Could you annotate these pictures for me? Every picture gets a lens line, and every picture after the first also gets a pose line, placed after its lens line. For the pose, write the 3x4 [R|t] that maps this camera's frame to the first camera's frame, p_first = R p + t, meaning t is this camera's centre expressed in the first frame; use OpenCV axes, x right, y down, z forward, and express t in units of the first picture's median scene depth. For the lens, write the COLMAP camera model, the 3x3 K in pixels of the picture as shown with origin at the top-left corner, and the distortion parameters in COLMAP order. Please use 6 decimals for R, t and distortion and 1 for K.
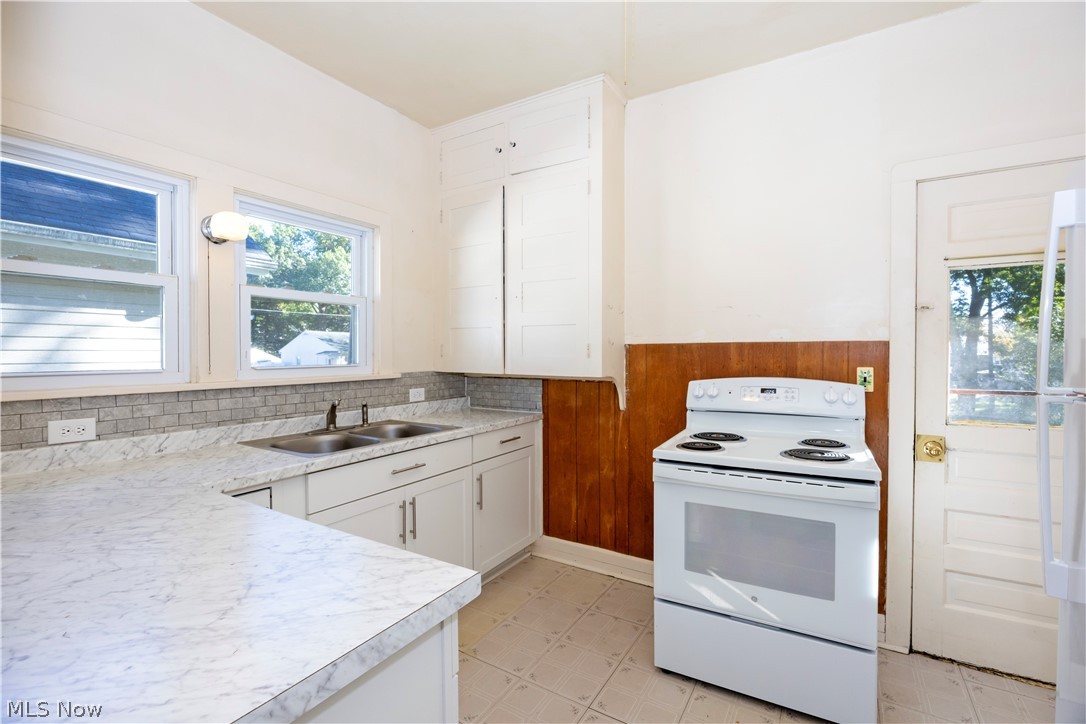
lens RADIAL K [[485.1, 0, 544.1], [0, 485.1, 349.1], [0, 0, 1]] dist [-0.024292, 0.000013]
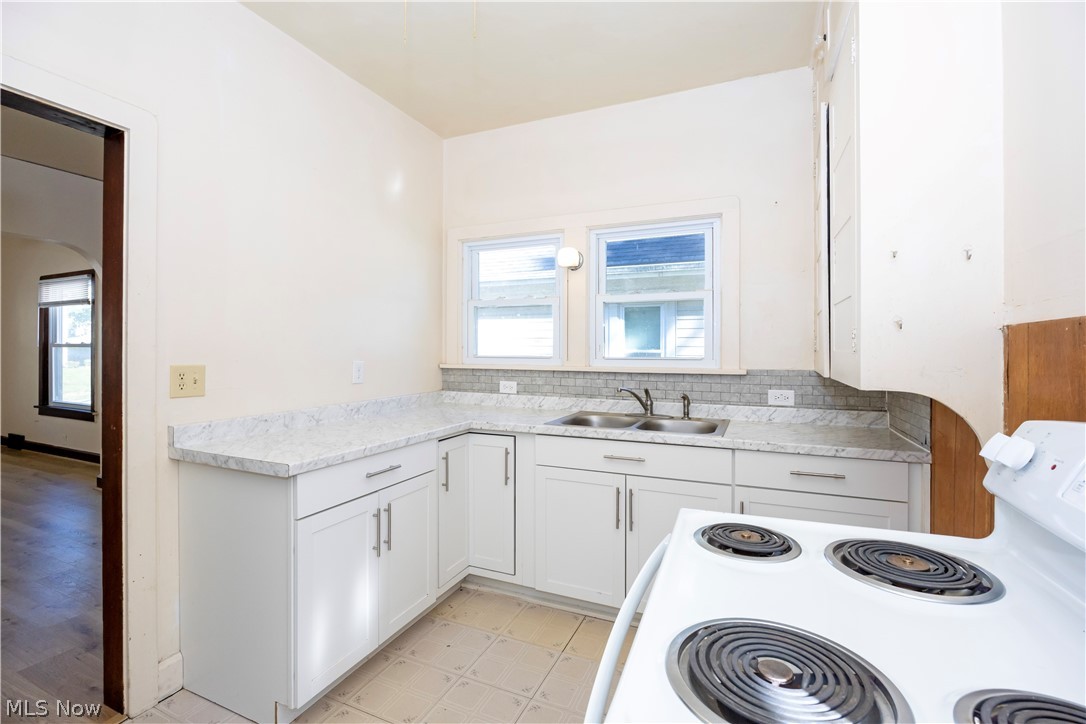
lens RADIAL K [[485.1, 0, 544.1], [0, 485.1, 349.1], [0, 0, 1]] dist [-0.024292, 0.000013]
pose [[0.130708, 0.002472, -0.991418, 0.669007], [-0.000706, 0.999997, 0.002401, 0.013187], [0.991421, 0.000386, 0.130709, 0.656642]]
